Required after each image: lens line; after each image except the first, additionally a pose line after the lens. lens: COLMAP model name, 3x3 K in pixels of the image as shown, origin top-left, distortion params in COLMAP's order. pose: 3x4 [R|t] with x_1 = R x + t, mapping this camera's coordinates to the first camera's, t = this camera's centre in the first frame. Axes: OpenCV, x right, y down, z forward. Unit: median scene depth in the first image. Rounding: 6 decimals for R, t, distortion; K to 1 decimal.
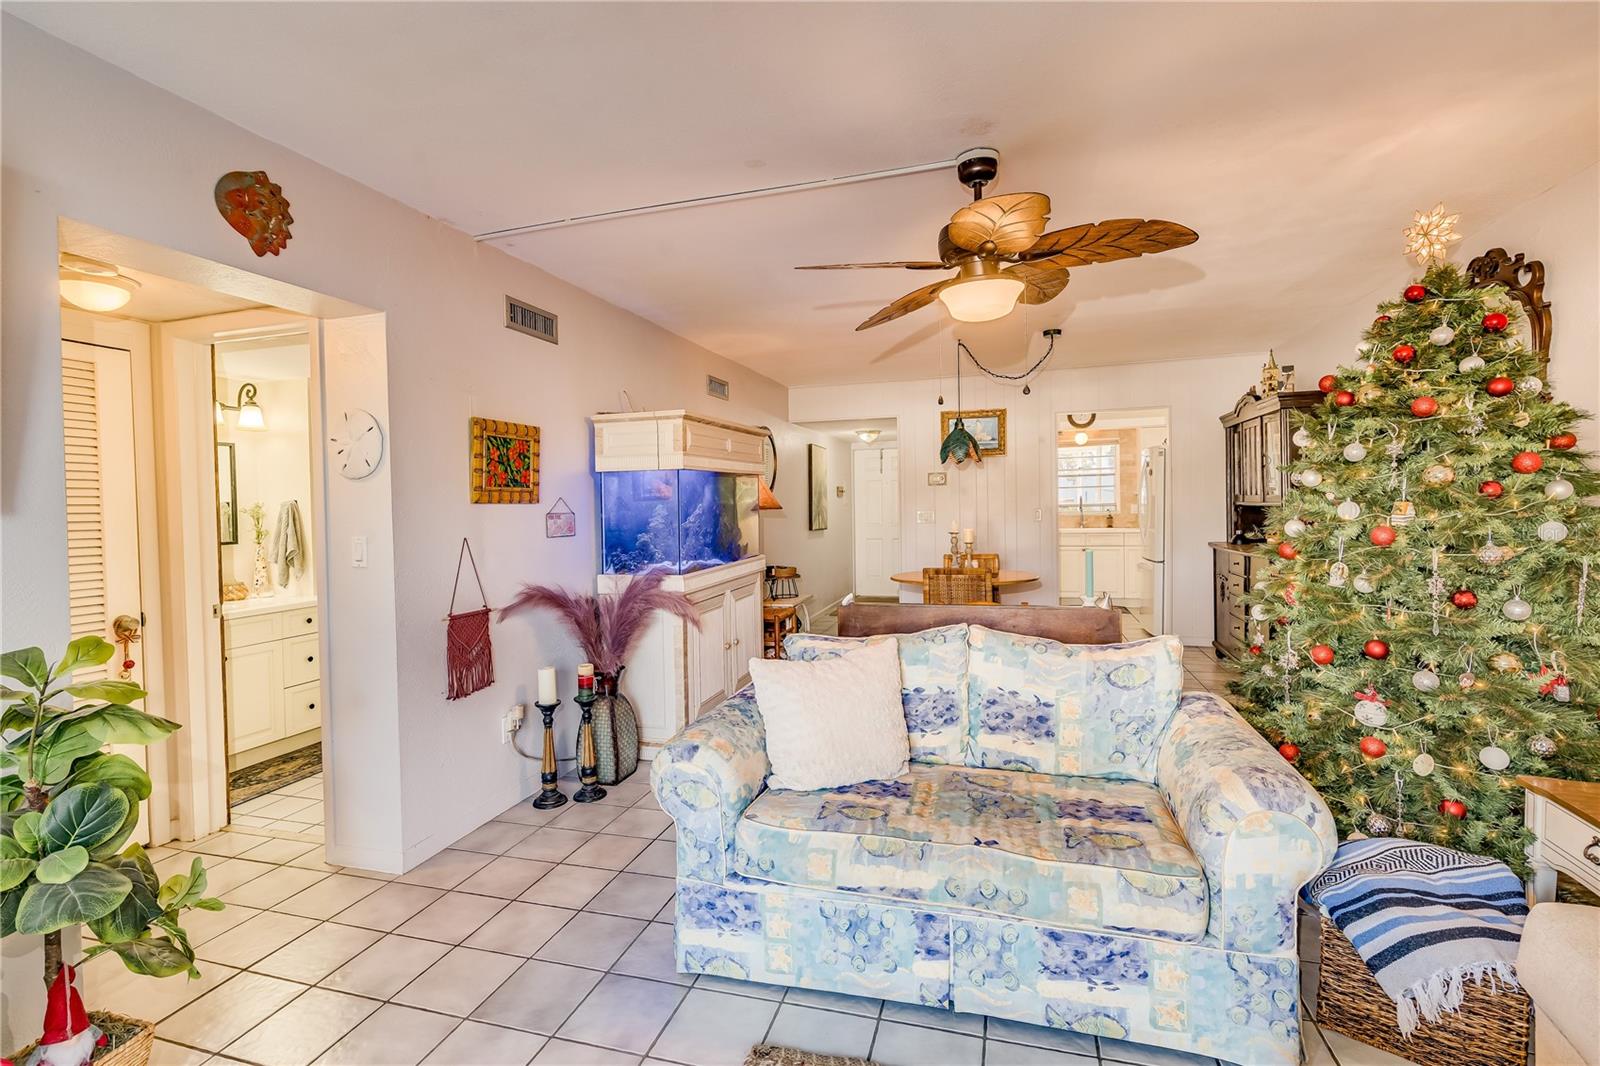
lens RADIAL K [[718.6, 0, 806.1], [0, 718.6, 496.9], [0, 0, 1]] dist [-0.000203, 0.000179]
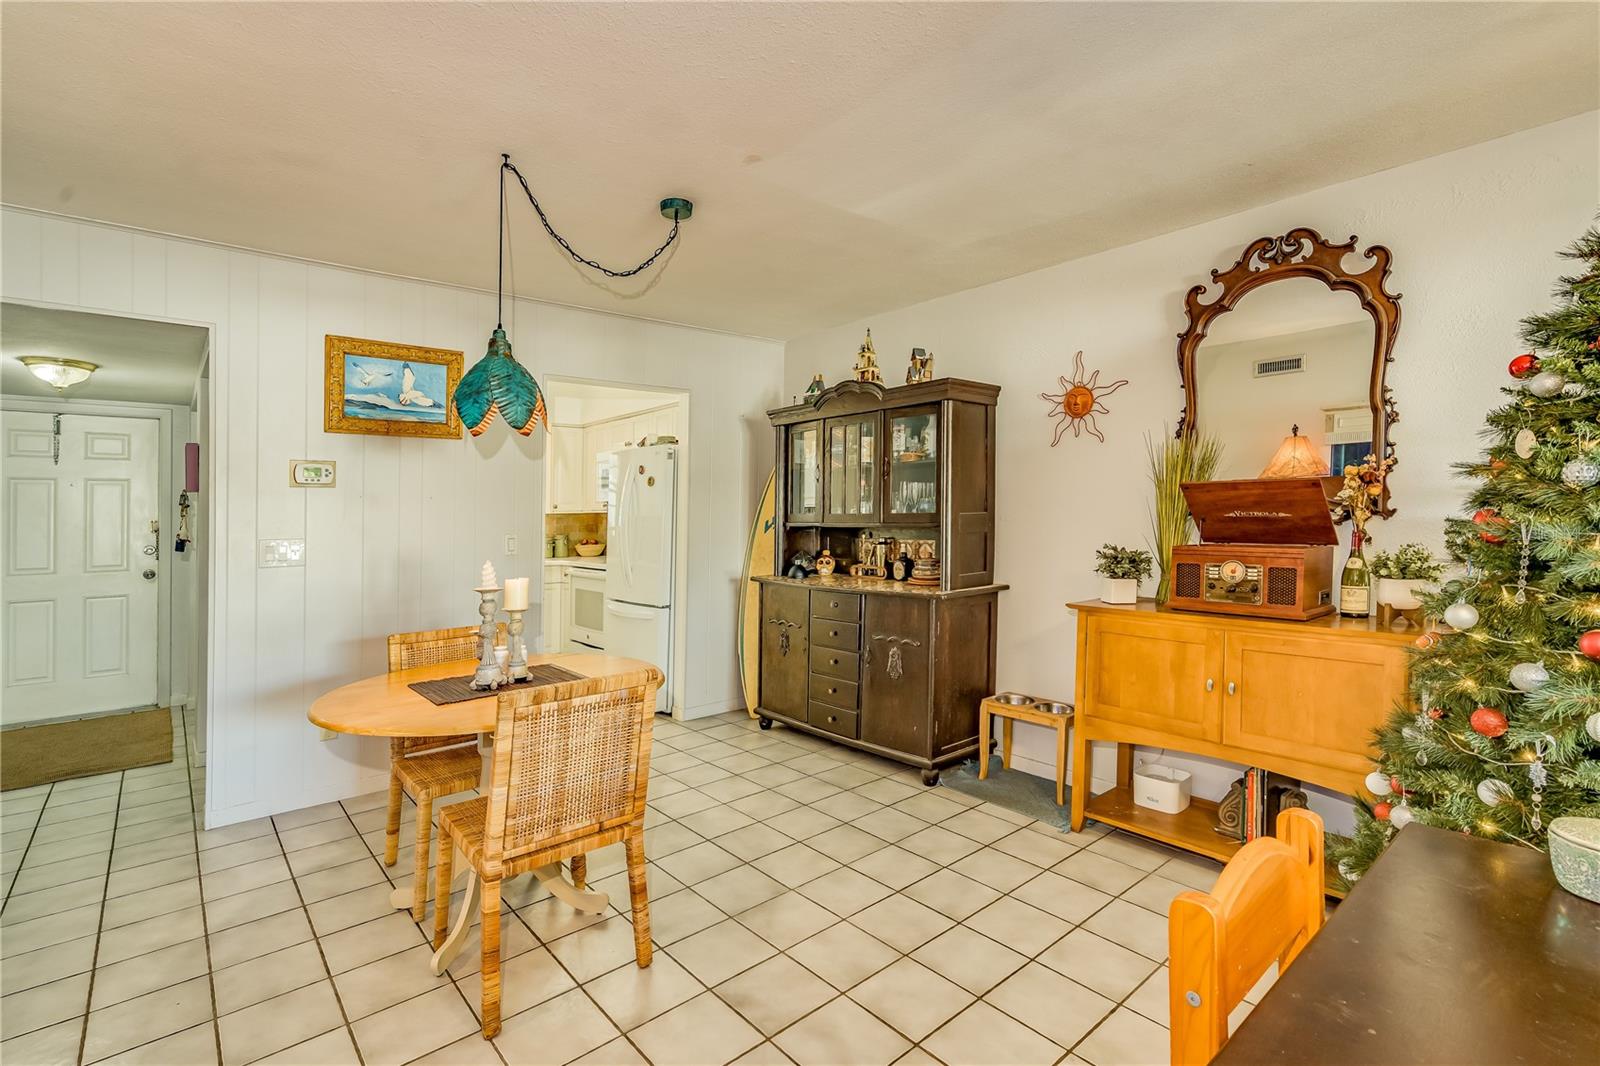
lens RADIAL K [[734.7, 0, 798.4], [0, 734.7, 520.5], [0, 0, 1]] dist [0.000618, 0.000892]
pose [[0.553453, 0.010476, 0.832815, -0.104820], [-0.008266, 0.999941, -0.007085, 0.016424], [-0.832840, -0.002963, 0.553507, 1.028883]]
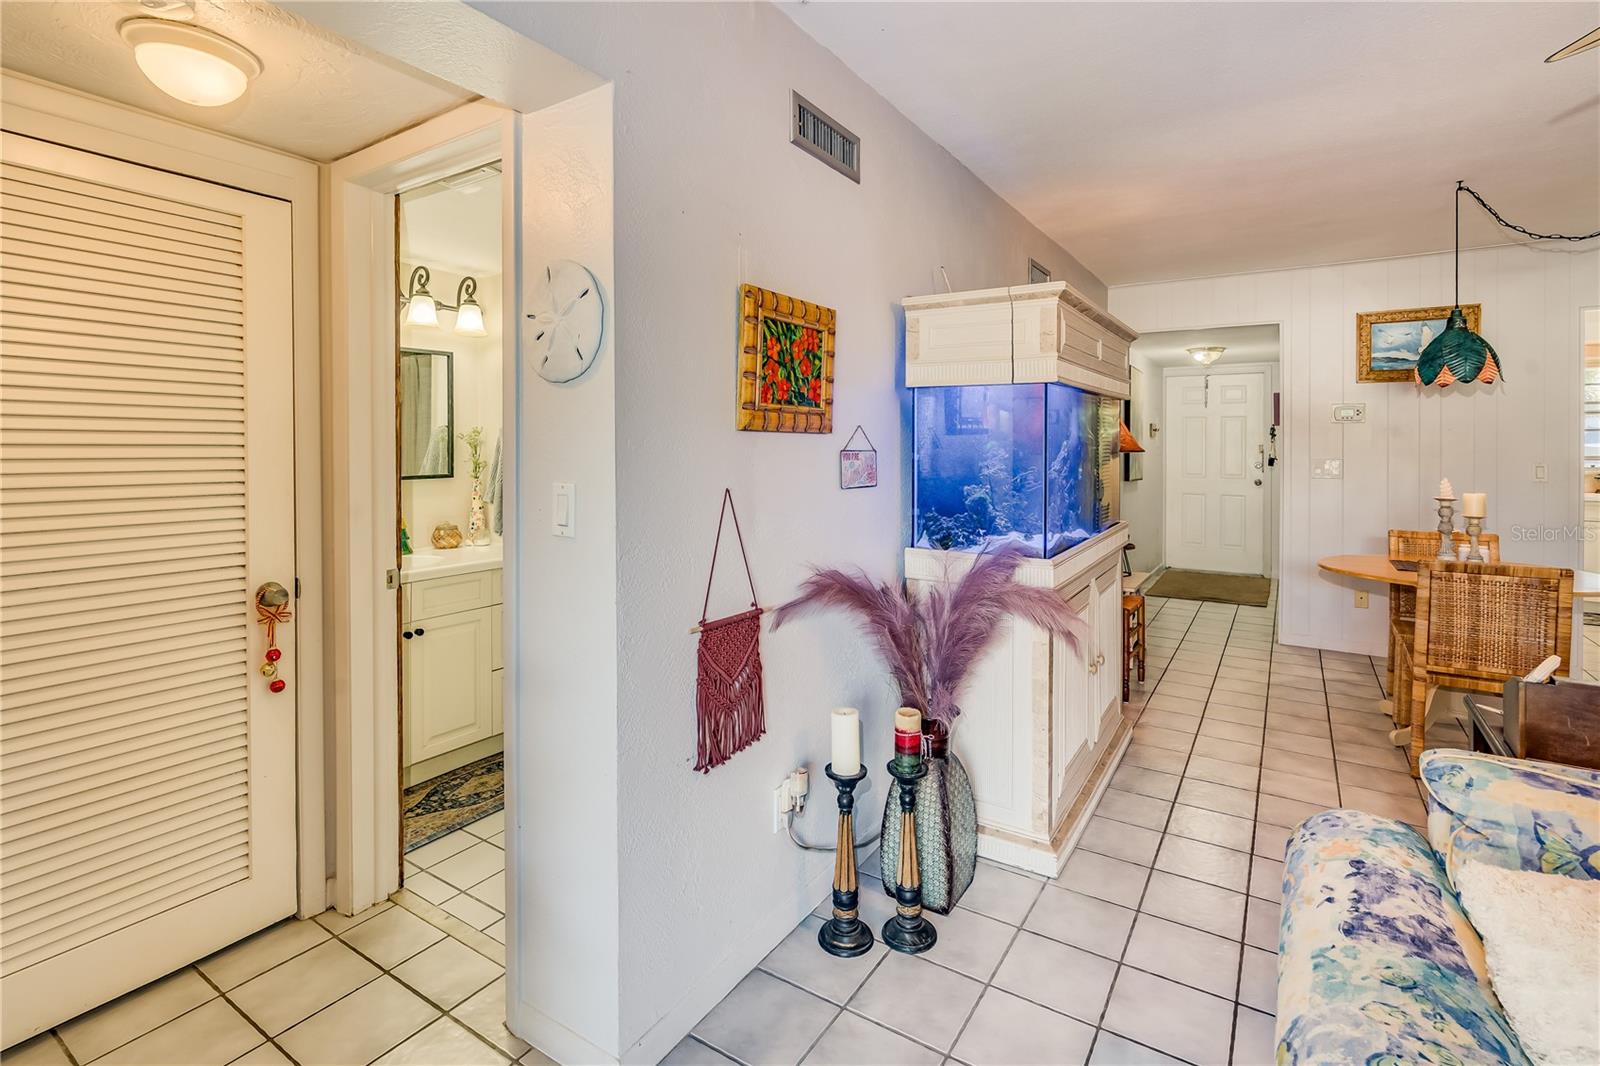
lens RADIAL K [[756.4, 0, 797.8], [0, 756.4, 427.2], [0, 0, 1]] dist [0.000802, 0.000367]
pose [[0.953106, 0.017522, -0.302130, -0.211192], [-0.020563, 0.999765, -0.006888, 0.008963], [0.301938, 0.012778, 0.953242, 0.386047]]
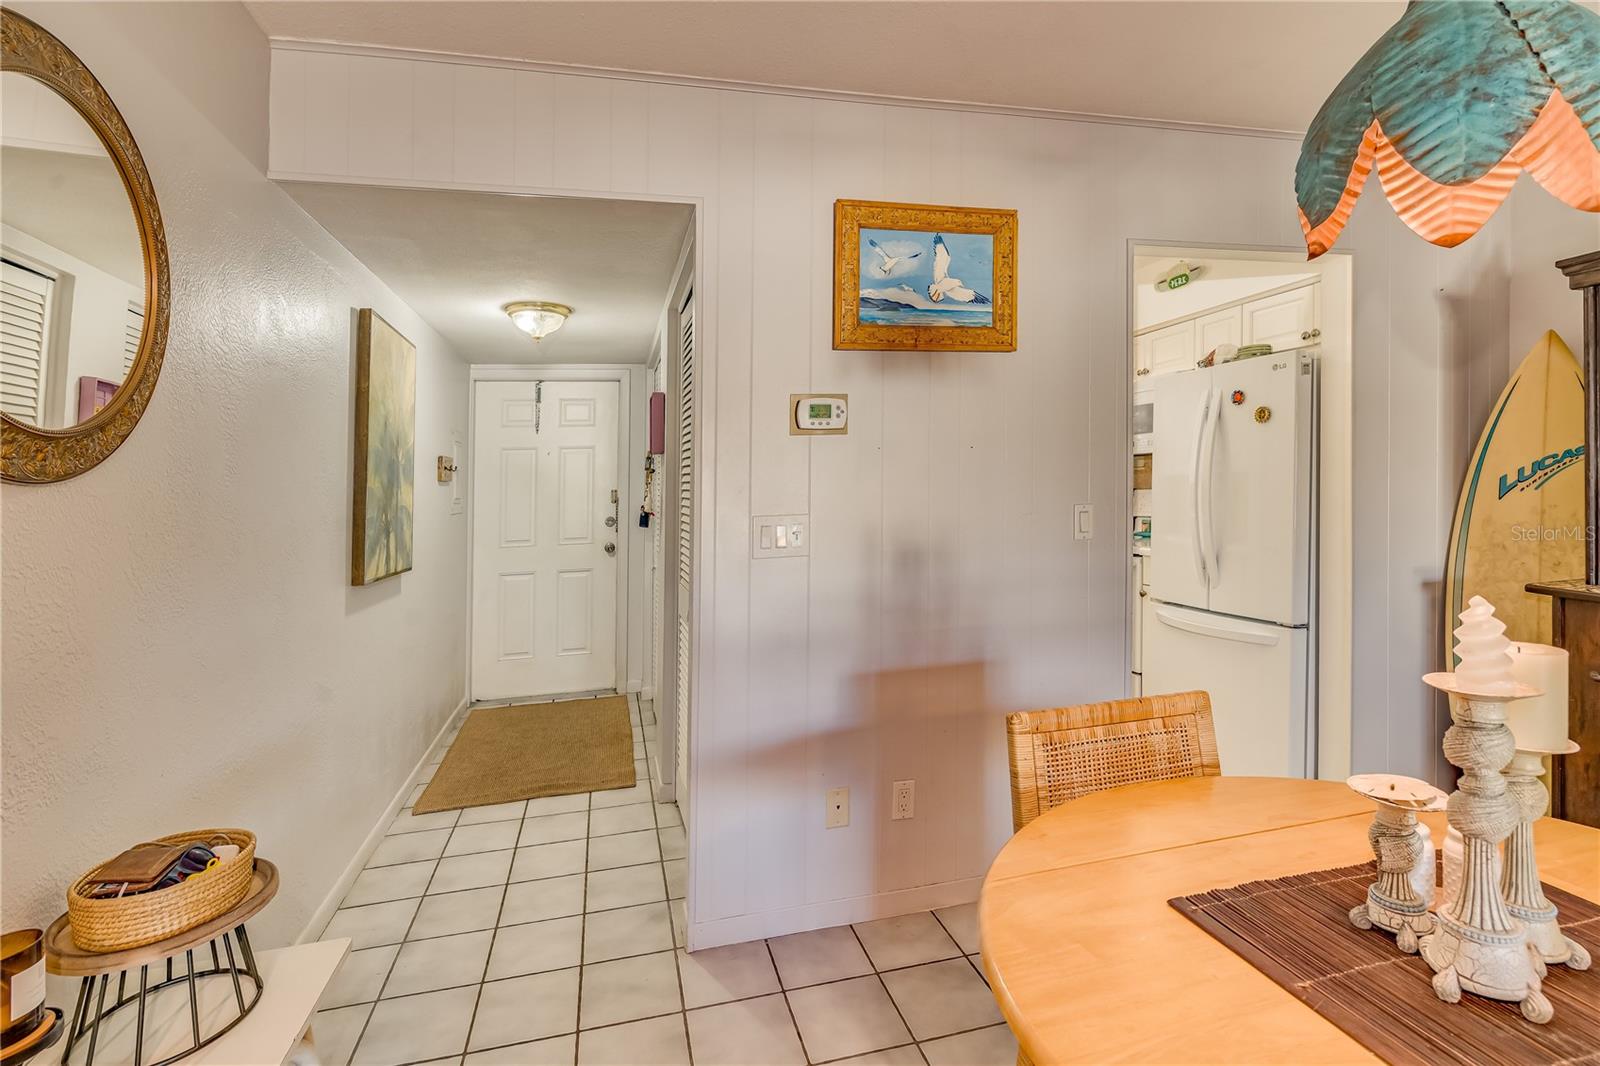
lens RADIAL K [[756.4, 0, 797.8], [0, 756.4, 427.2], [0, 0, 1]] dist [0.000802, 0.000367]
pose [[0.869020, 0.035992, 0.493466, 0.024756], [0.005111, 0.996644, -0.081694, 0.017907], [-0.494750, 0.073516, 0.865920, 1.609479]]
